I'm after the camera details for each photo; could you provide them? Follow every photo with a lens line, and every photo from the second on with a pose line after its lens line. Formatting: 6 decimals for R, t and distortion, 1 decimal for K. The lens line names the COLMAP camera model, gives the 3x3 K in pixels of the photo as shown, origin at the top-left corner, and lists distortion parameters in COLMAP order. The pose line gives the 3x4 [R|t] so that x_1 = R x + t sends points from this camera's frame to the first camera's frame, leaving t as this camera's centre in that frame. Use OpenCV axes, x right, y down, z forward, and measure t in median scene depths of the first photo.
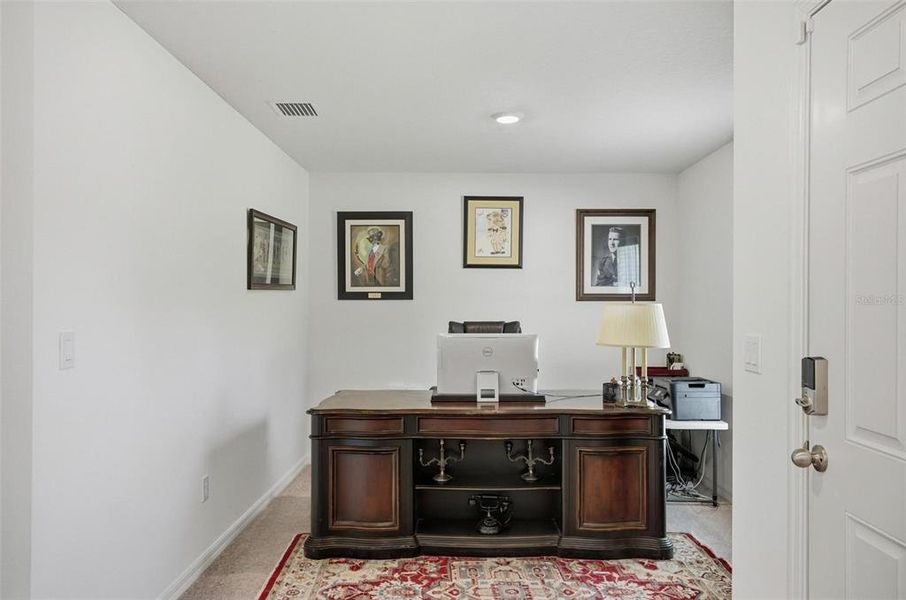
lens RADIAL K [[689.1, 0, 453.0], [0, 689.1, 300.0], [0, 0, 1]] dist [-0.003019, -0.002713]
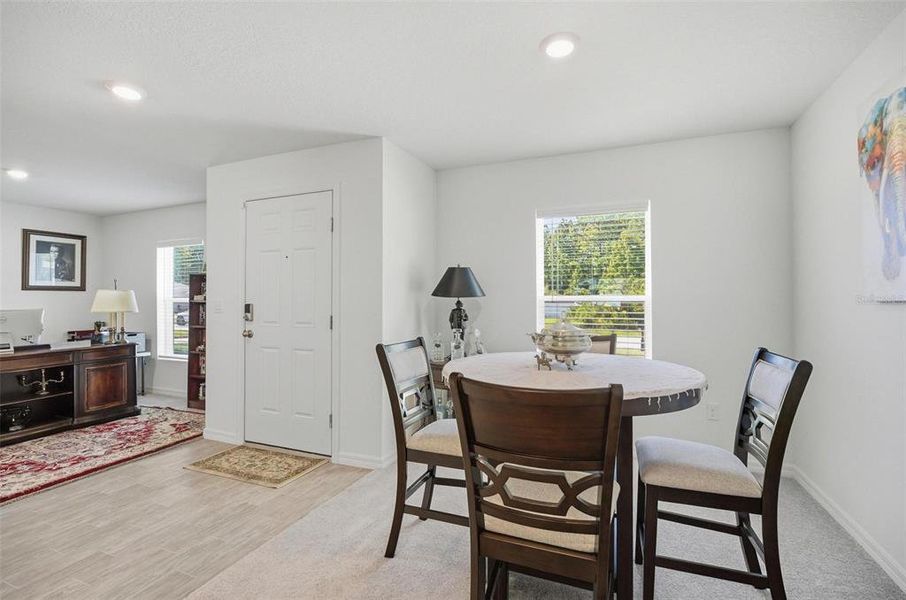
lens RADIAL K [[421.0, 0, 453.0], [0, 421.0, 300.0], [0, 0, 1]] dist [-0.002402, -0.000269]
pose [[0.395829, -0.006023, 0.918304, -0.434324], [-0.002062, 0.999970, 0.007448, 0.020944], [-0.918322, -0.004841, 0.395805, -0.328306]]
